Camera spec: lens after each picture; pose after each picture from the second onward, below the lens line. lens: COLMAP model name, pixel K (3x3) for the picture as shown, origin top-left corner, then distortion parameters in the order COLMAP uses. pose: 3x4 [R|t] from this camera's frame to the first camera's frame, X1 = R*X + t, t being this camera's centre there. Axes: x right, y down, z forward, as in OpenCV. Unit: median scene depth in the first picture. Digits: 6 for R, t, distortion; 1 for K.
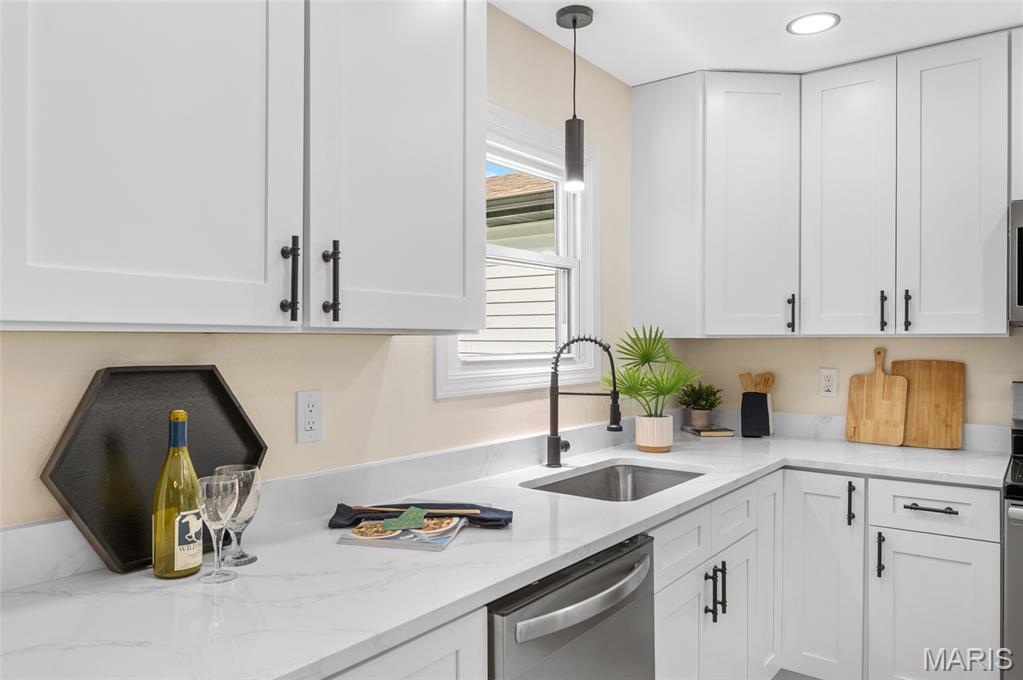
lens RADIAL K [[708.3, 0, 501.5], [0, 708.3, 342.9], [0, 0, 1]] dist [-0.003739, 0.001016]
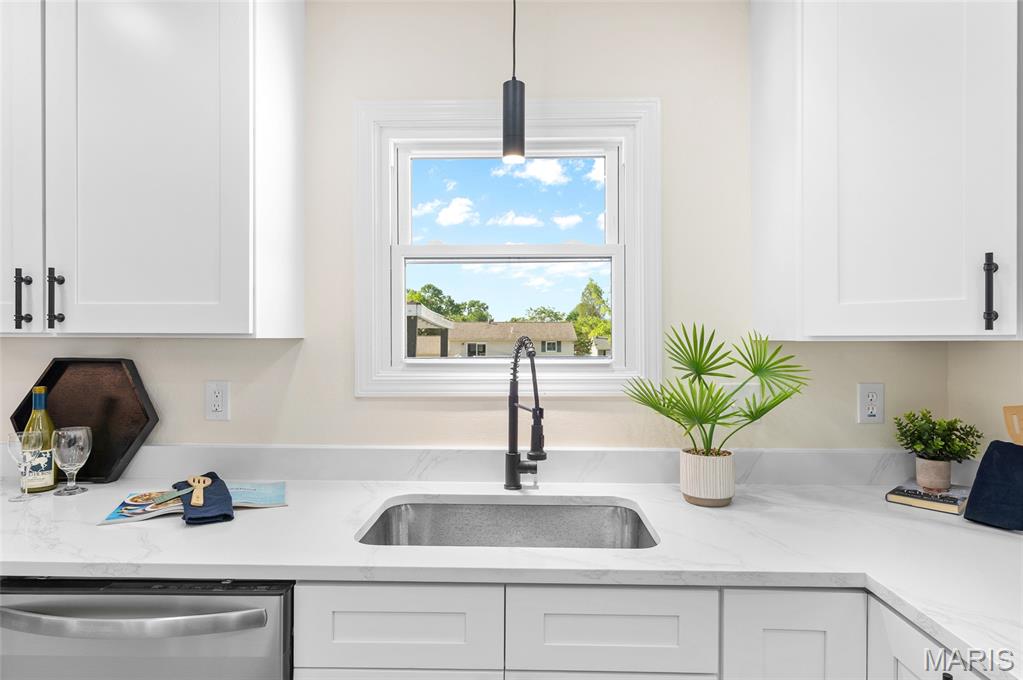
lens RADIAL K [[526.7, 0, 512.4], [0, 526.7, 339.7], [0, 0, 1]] dist [-0.005022, -0.001651]
pose [[0.595821, 0.000962, -0.803117, 0.596249], [-0.005100, 0.999984, -0.002586, -0.006311], [0.803101, 0.005636, 0.595816, 0.613622]]
